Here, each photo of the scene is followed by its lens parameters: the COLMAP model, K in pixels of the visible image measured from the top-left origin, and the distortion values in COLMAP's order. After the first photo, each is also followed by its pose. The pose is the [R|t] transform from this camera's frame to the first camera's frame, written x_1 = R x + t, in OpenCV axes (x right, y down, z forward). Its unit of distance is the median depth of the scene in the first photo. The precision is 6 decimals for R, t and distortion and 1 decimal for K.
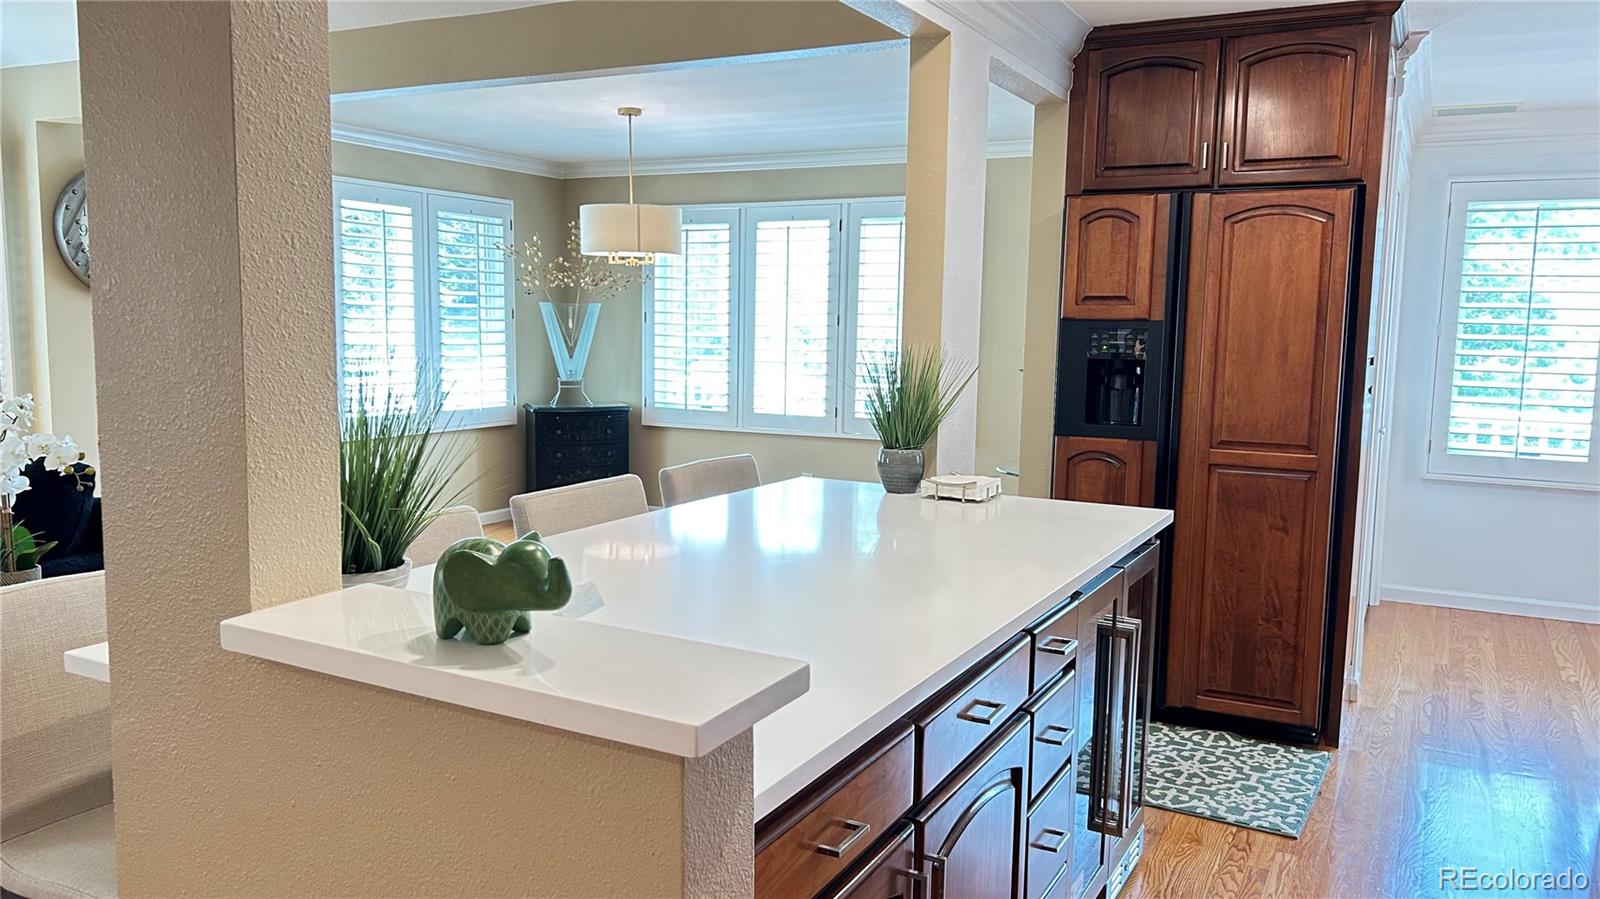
lens RADIAL K [[1206.5, 0, 795.5], [0, 1206.5, 456.6], [0, 0, 1]] dist [0.073742, -0.080008]
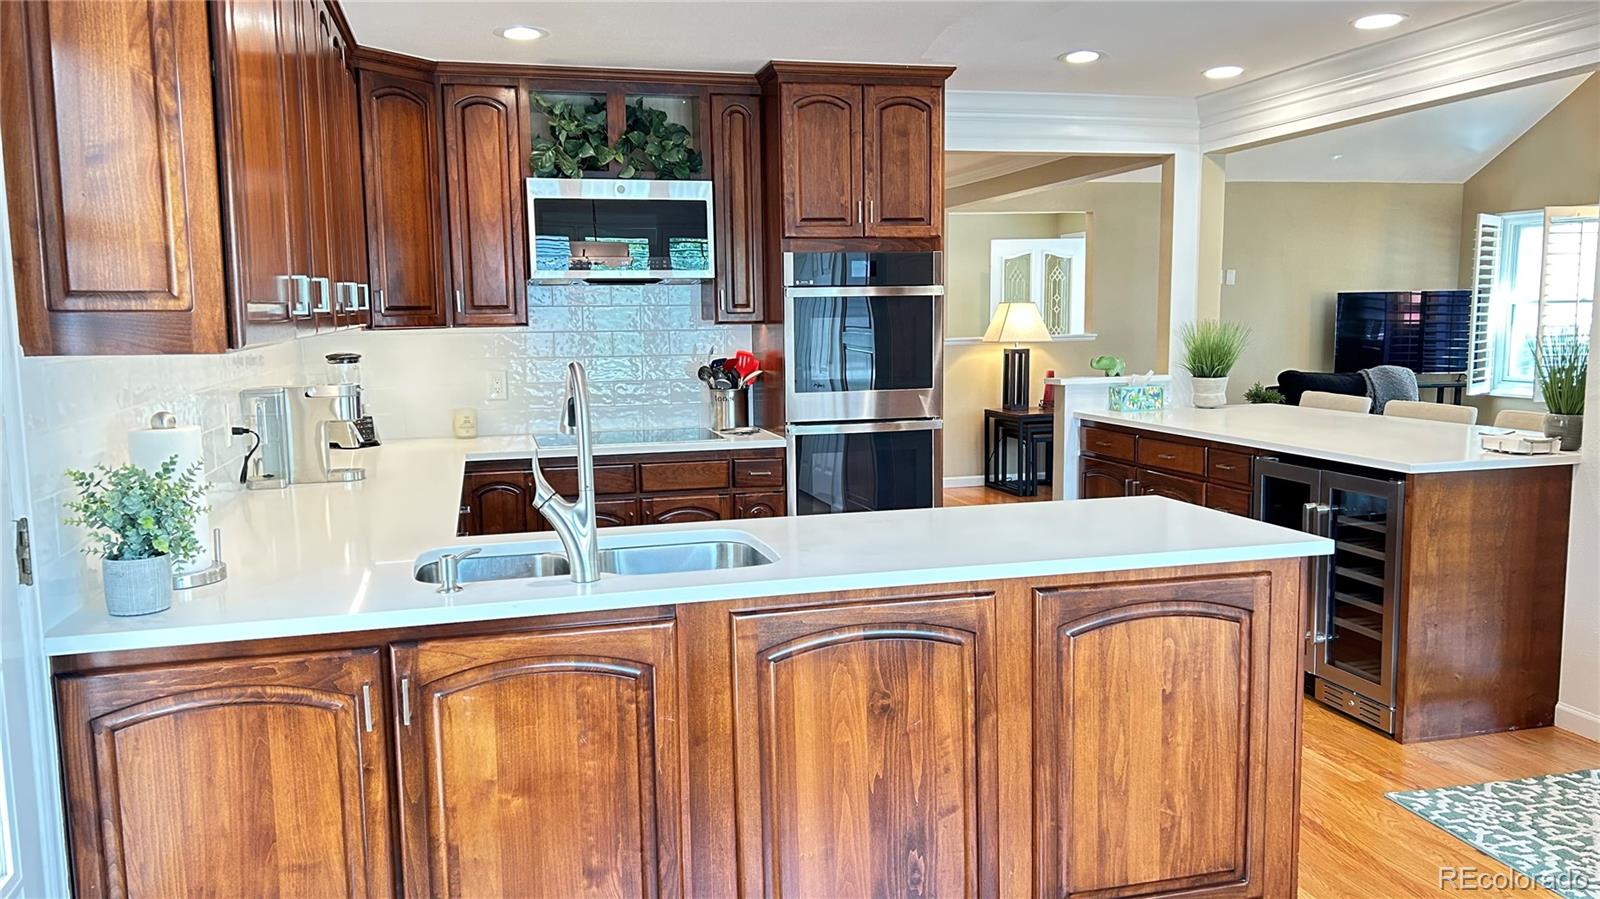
lens RADIAL K [[1206.5, 0, 812.9], [0, 1206.5, 456.5], [0, 0, 1]] dist [0.073742, -0.080008]
pose [[-0.727930, 0.081377, -0.680806, 0.673468], [-0.069033, 0.979188, 0.190854, -0.068442], [0.682168, 0.185926, -0.707162, 0.618618]]
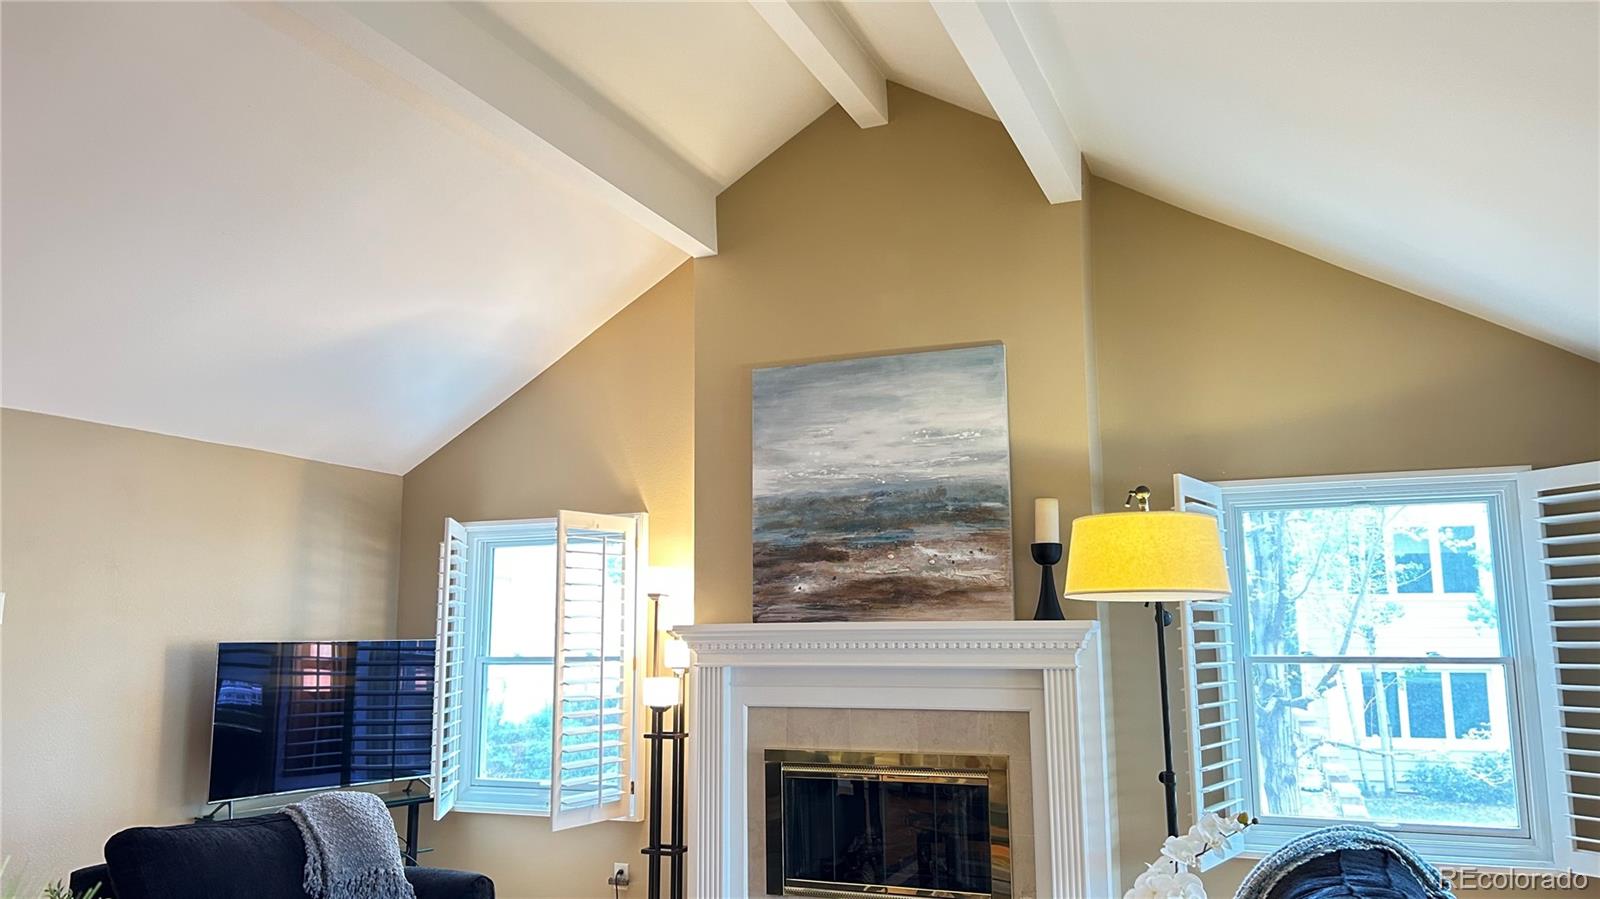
lens RADIAL K [[1206.5, 0, 783.8], [0, 1206.5, 437.2], [0, 0, 1]] dist [0.073742, -0.080008]
pose [[0.080303, -0.177527, -0.980834, 0.052001], [-0.104956, 0.977036, -0.185432, -0.046342], [0.991229, 0.117835, 0.059826, 0.288520]]
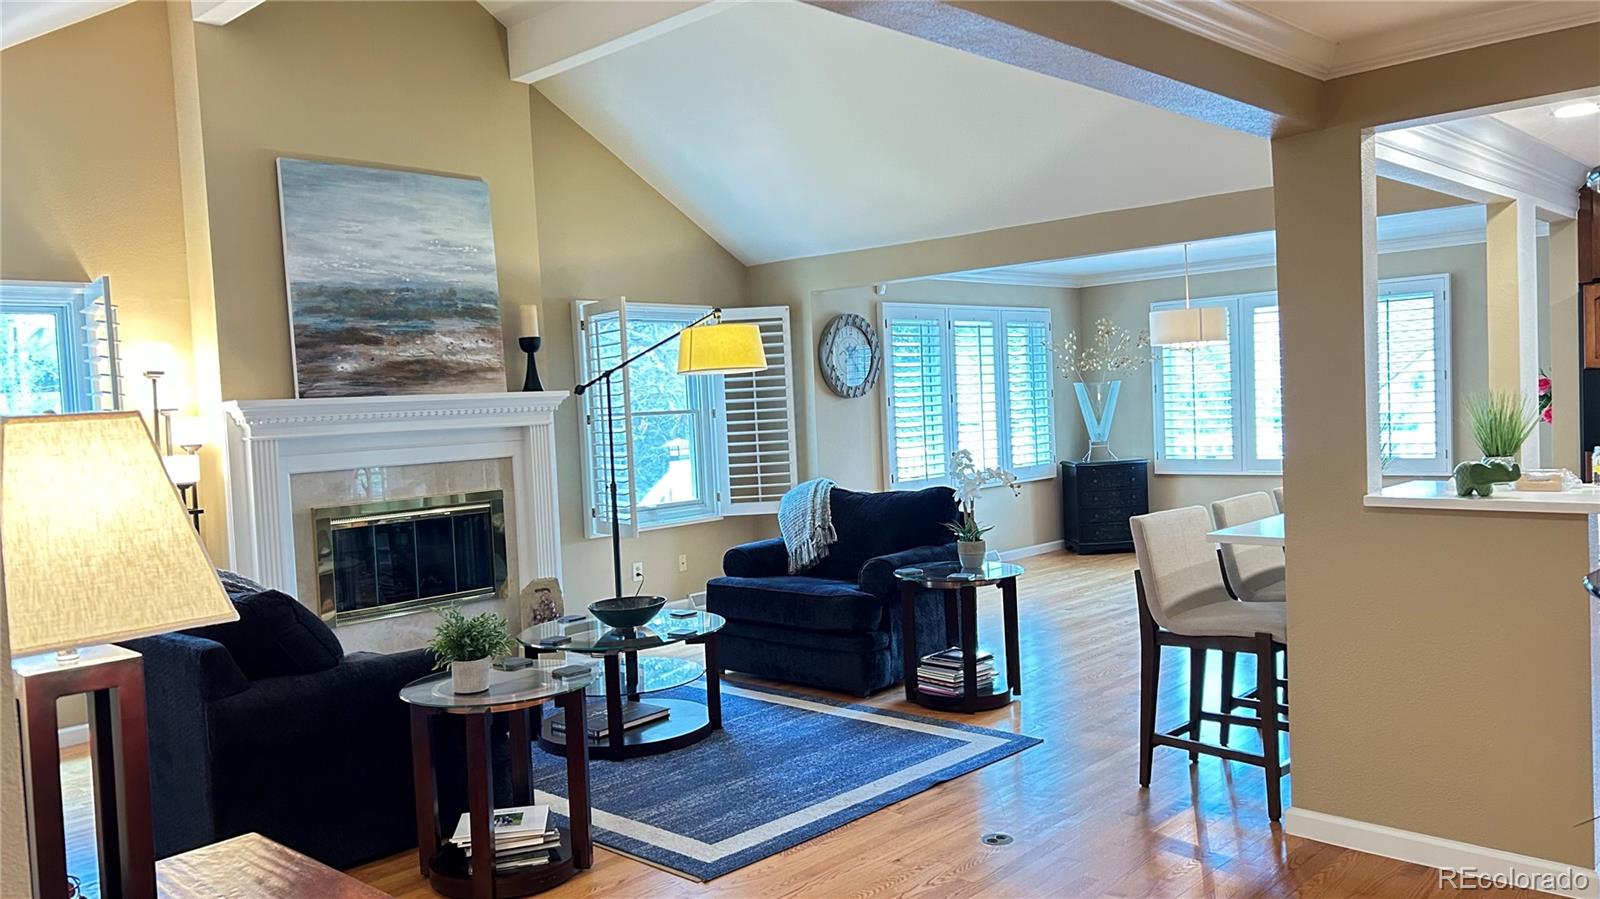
lens RADIAL K [[1206.5, 0, 784.6], [0, 1206.5, 453.6], [0, 0, 1]] dist [0.073742, -0.080008]
pose [[0.959881, -0.047872, -0.276290, -0.162079], [0.029688, 0.997131, -0.069627, 0.032176], [0.278831, 0.058631, 0.958549, -0.356866]]
